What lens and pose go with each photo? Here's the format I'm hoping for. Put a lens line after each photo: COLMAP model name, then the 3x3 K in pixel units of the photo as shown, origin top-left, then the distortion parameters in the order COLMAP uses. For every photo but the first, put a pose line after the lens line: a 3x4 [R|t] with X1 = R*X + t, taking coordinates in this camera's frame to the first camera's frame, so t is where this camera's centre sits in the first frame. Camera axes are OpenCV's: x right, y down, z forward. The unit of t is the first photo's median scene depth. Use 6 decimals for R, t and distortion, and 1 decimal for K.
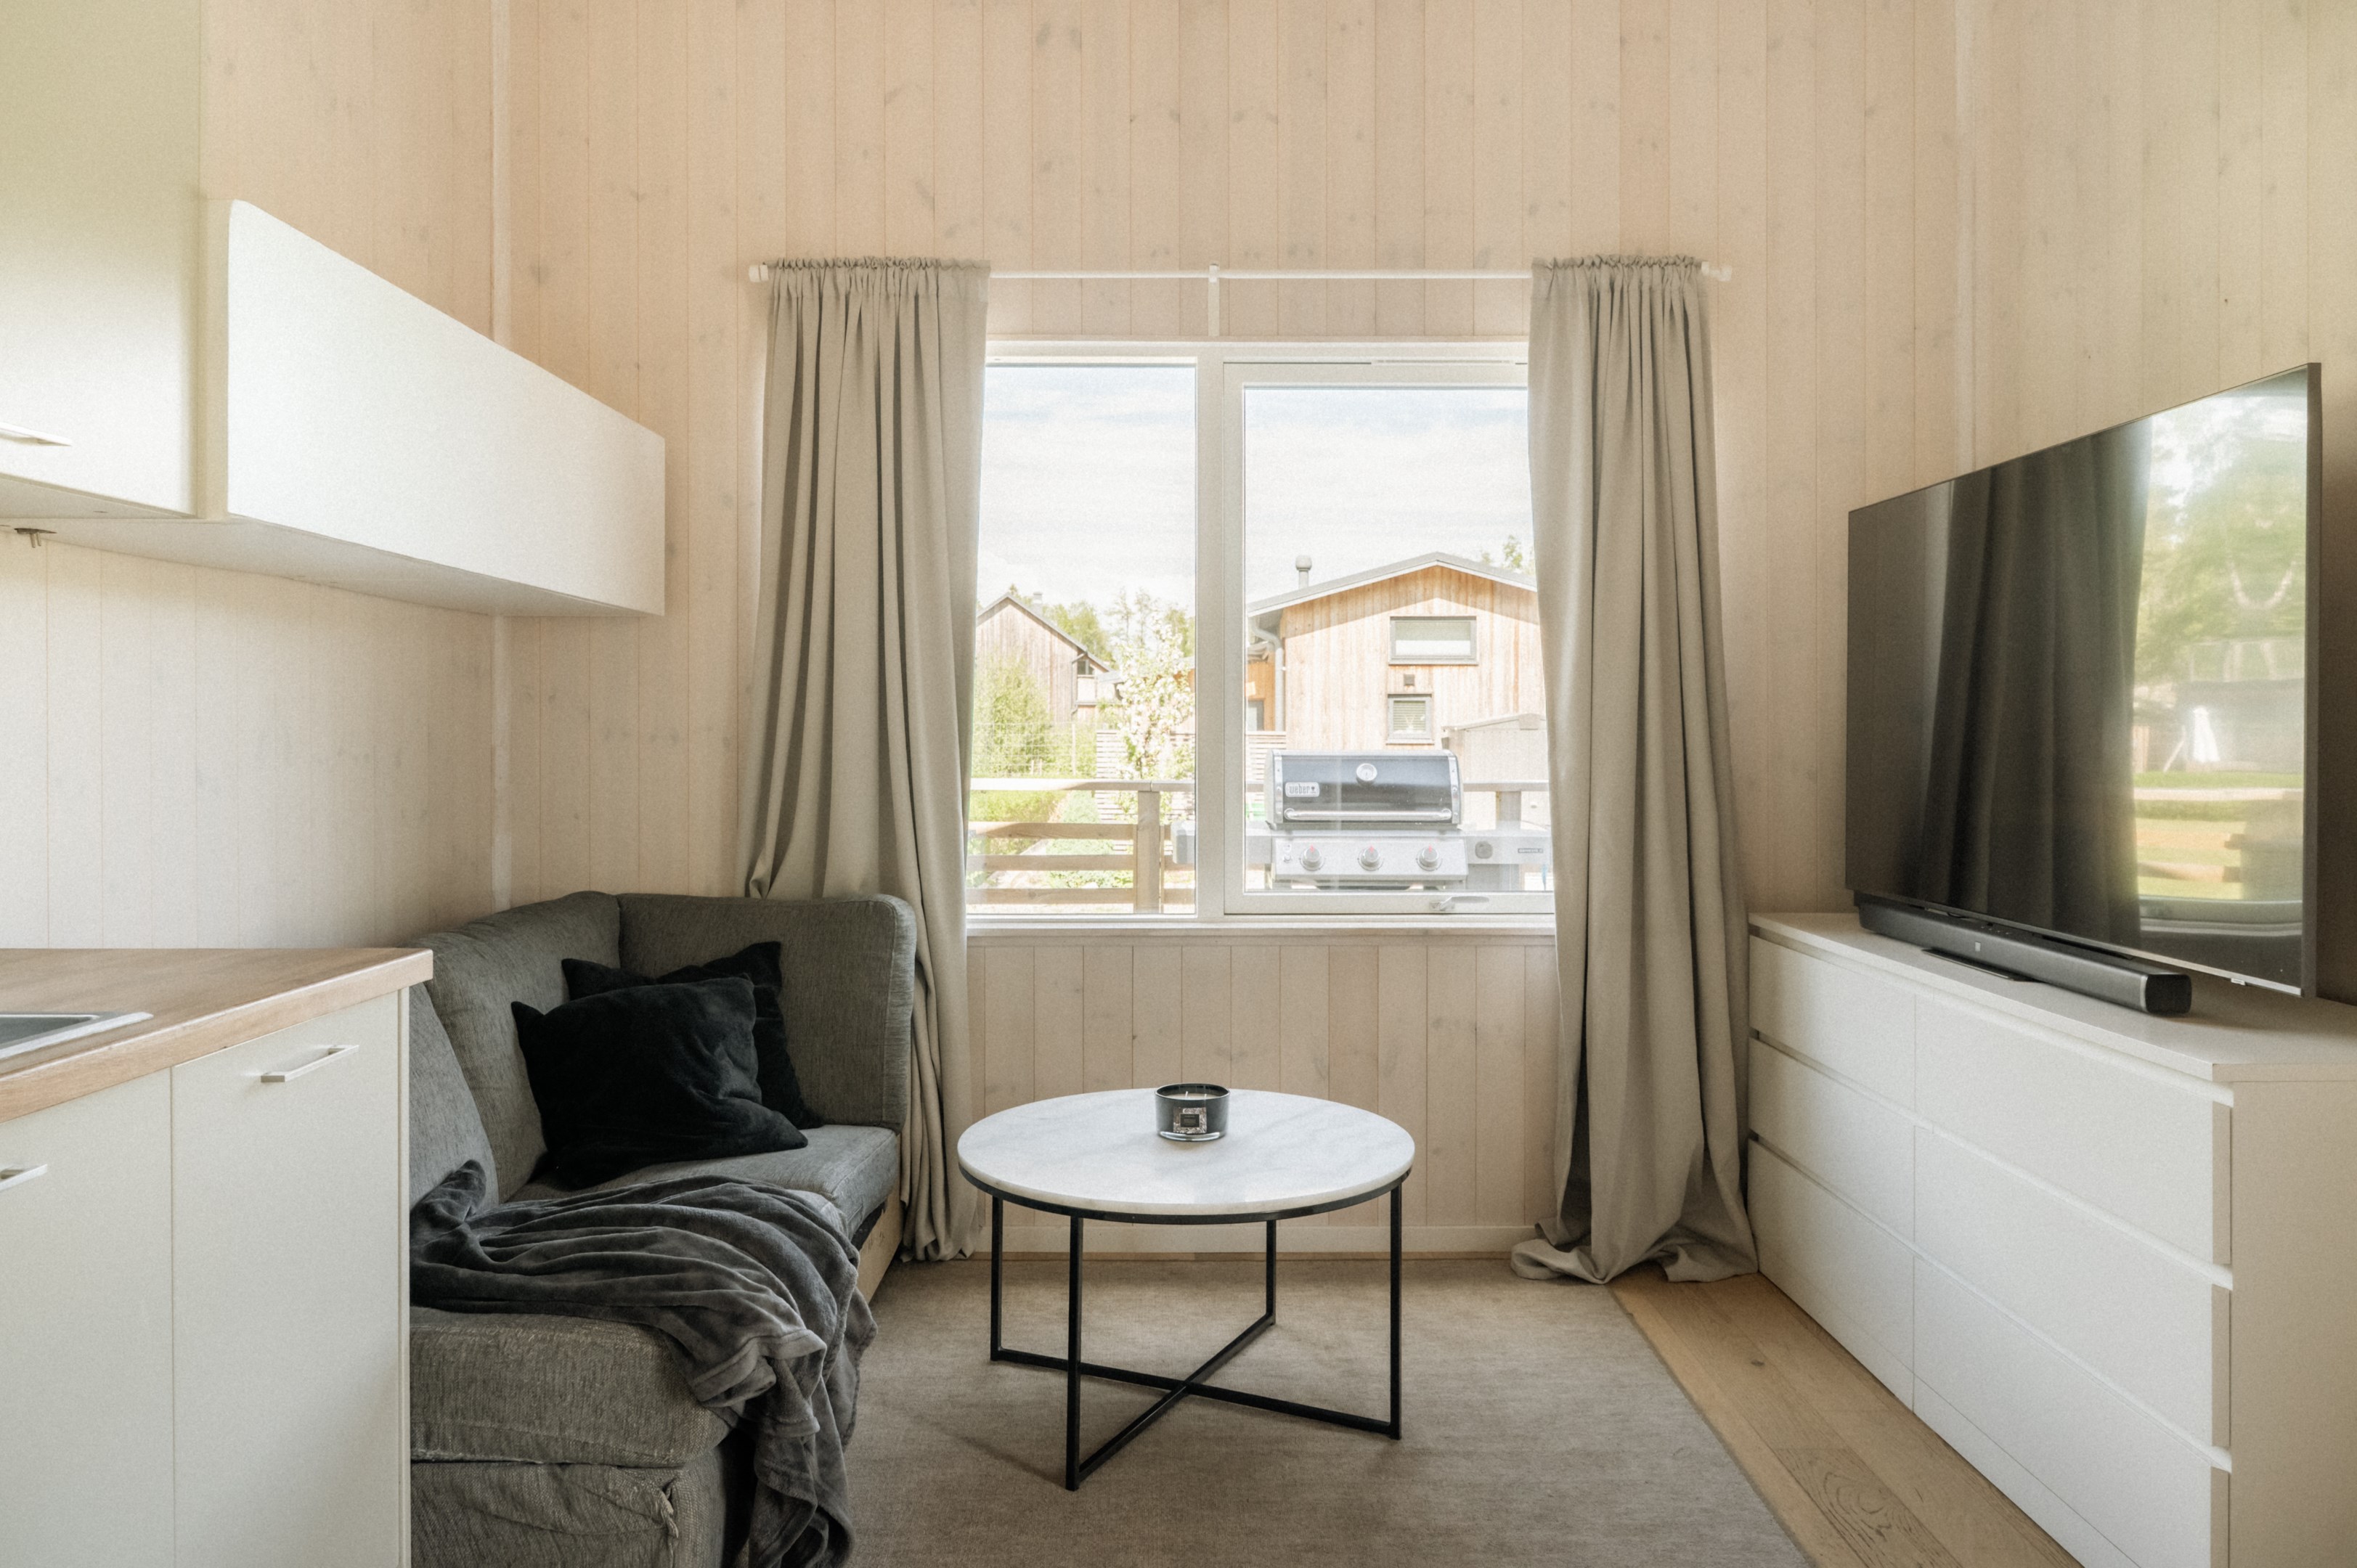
lens RADIAL K [[1618.1, 0, 1184.8], [0, 1618.1, 738.7], [0, 0, 1]] dist [0.003214, 0.000906]
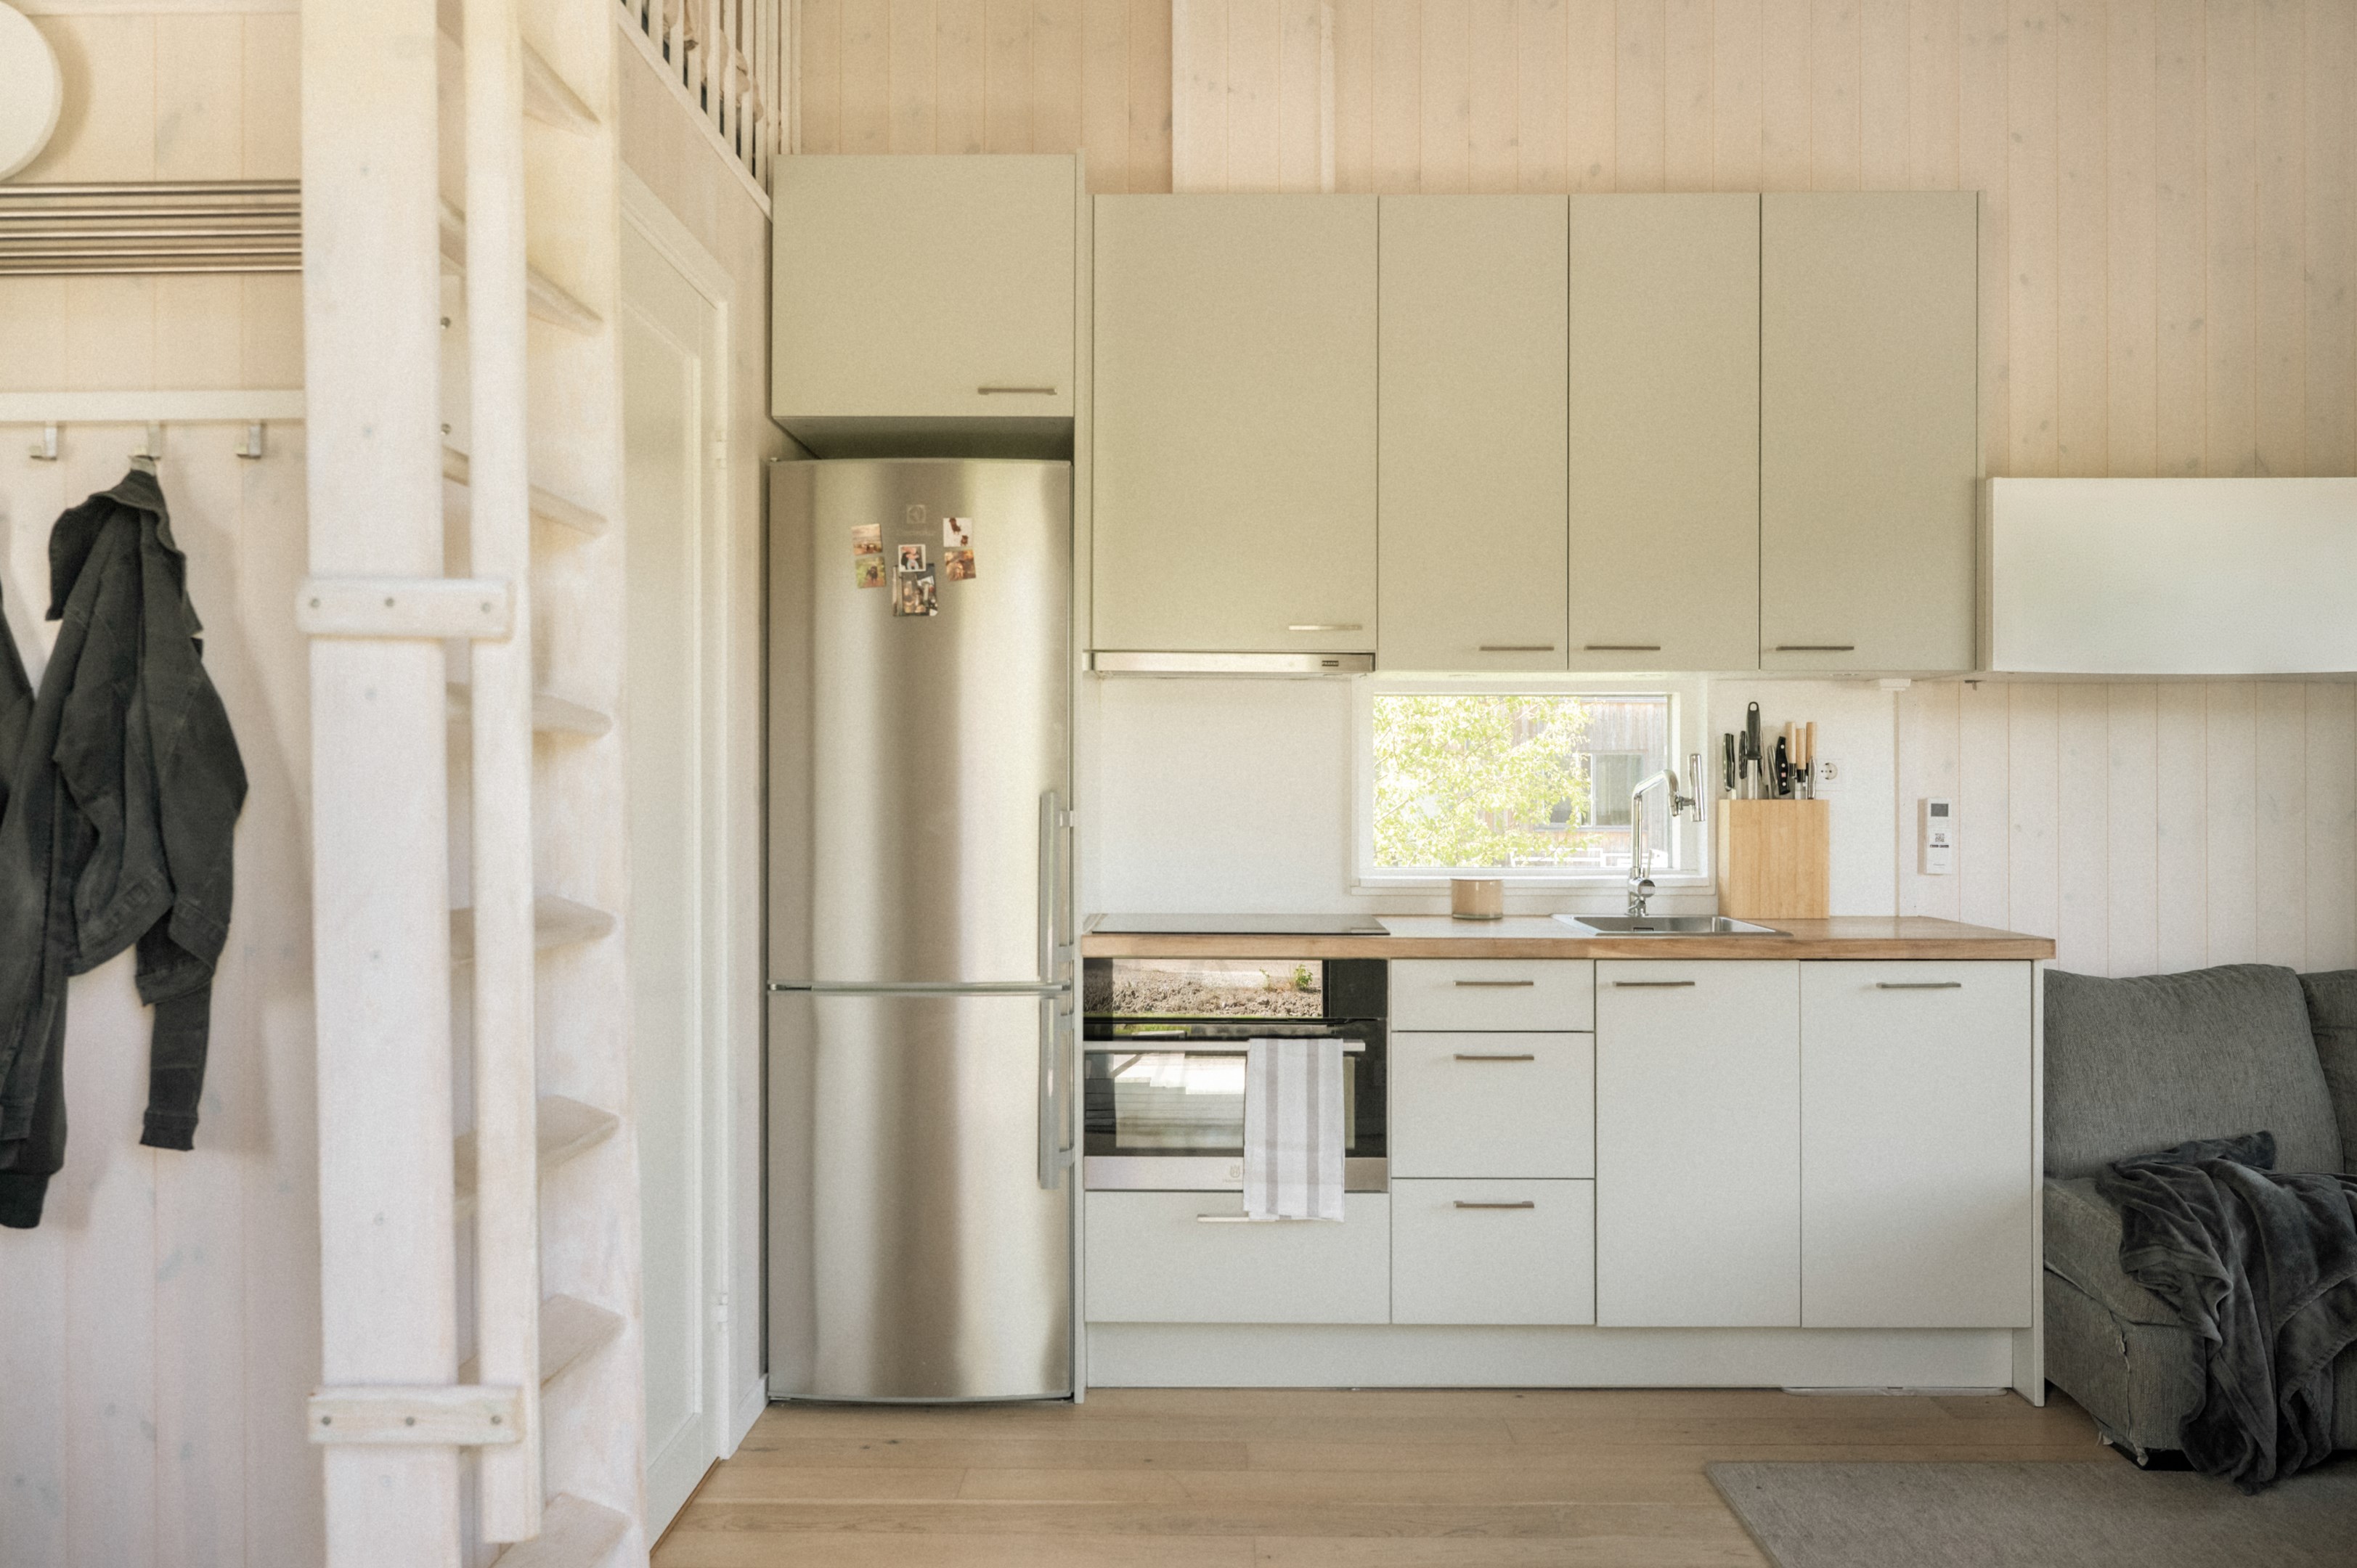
lens RADIAL K [[1745.9, 0, 1178.5], [0, 1745.9, 784.0], [0, 0, 1]] dist [-0.009414, 0.001672]
pose [[-0.021311, -0.002839, -0.999769, 0.710203], [-0.005169, 0.999983, -0.002730, -0.005524], [0.999760, 0.005109, -0.021326, 0.119220]]
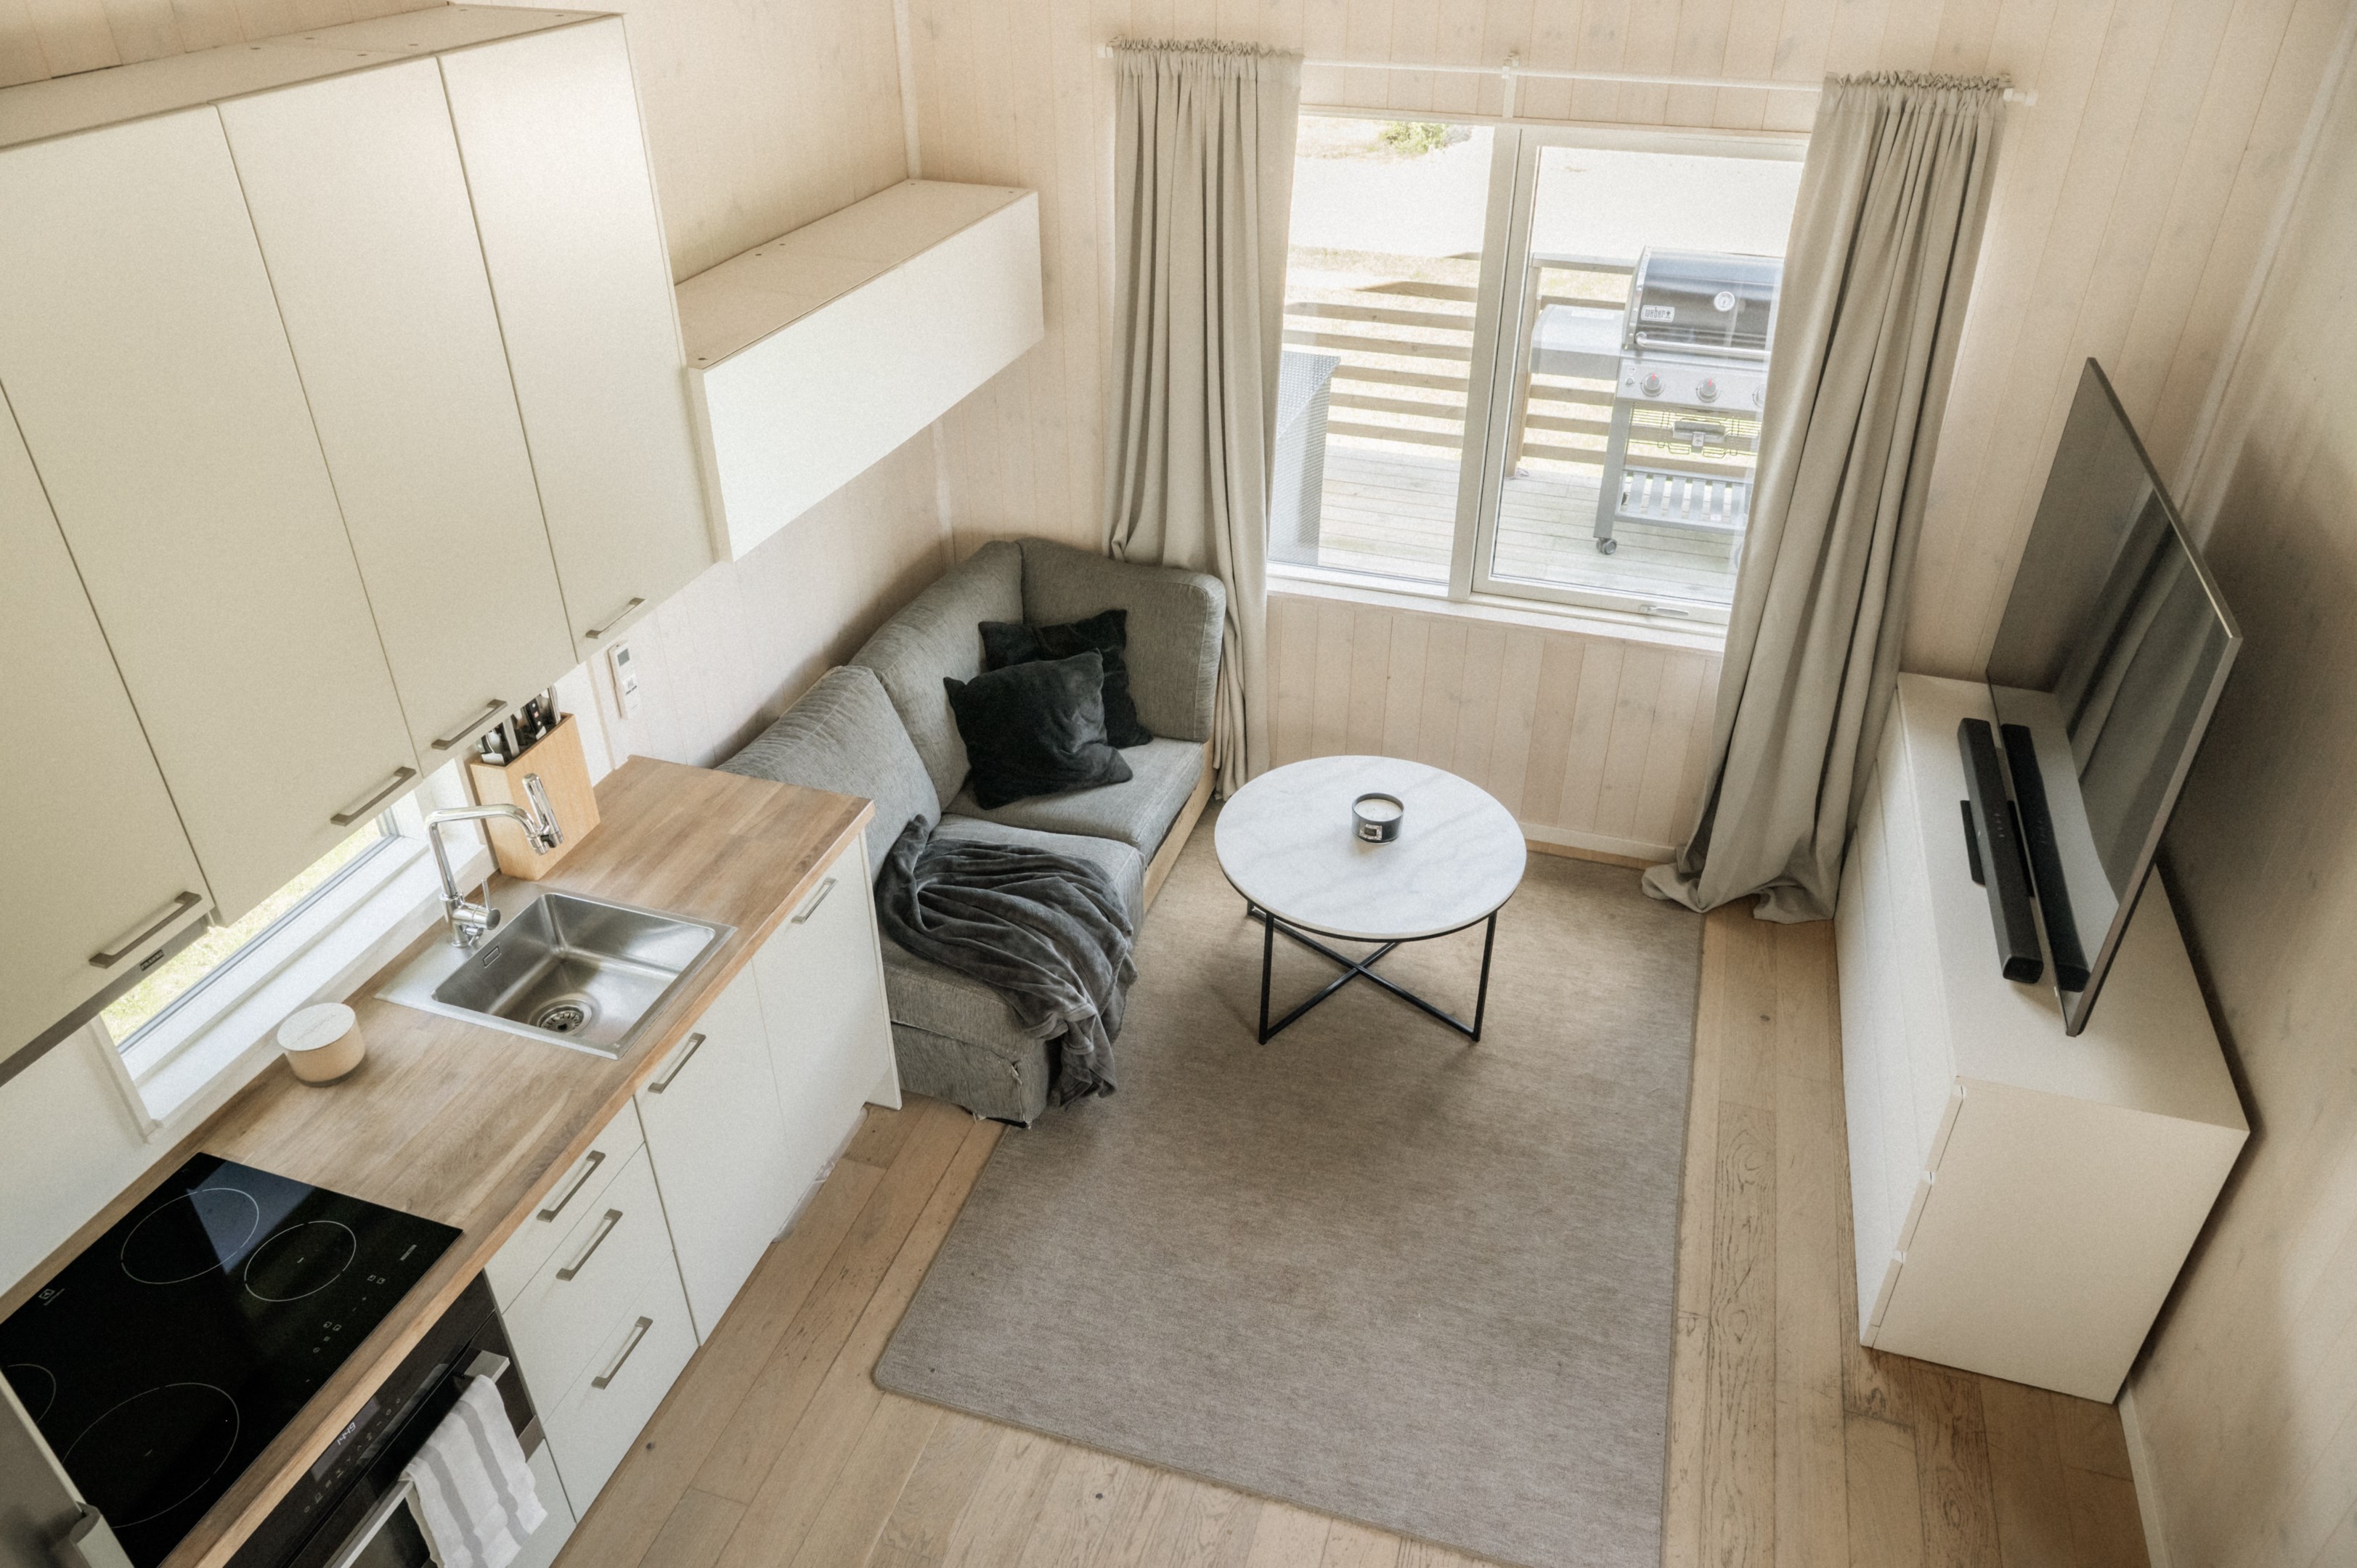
lens RADIAL K [[1579.2, 0, 1178.5], [0, 1579.2, 784.0], [0, 0, 1]] dist [0.006327, 0.001439]
pose [[0.951032, 0.166476, -0.260429, 0.167296], [0.000194, 0.842241, 0.539102, -0.469720], [0.309091, -0.512754, 0.800966, -0.144969]]
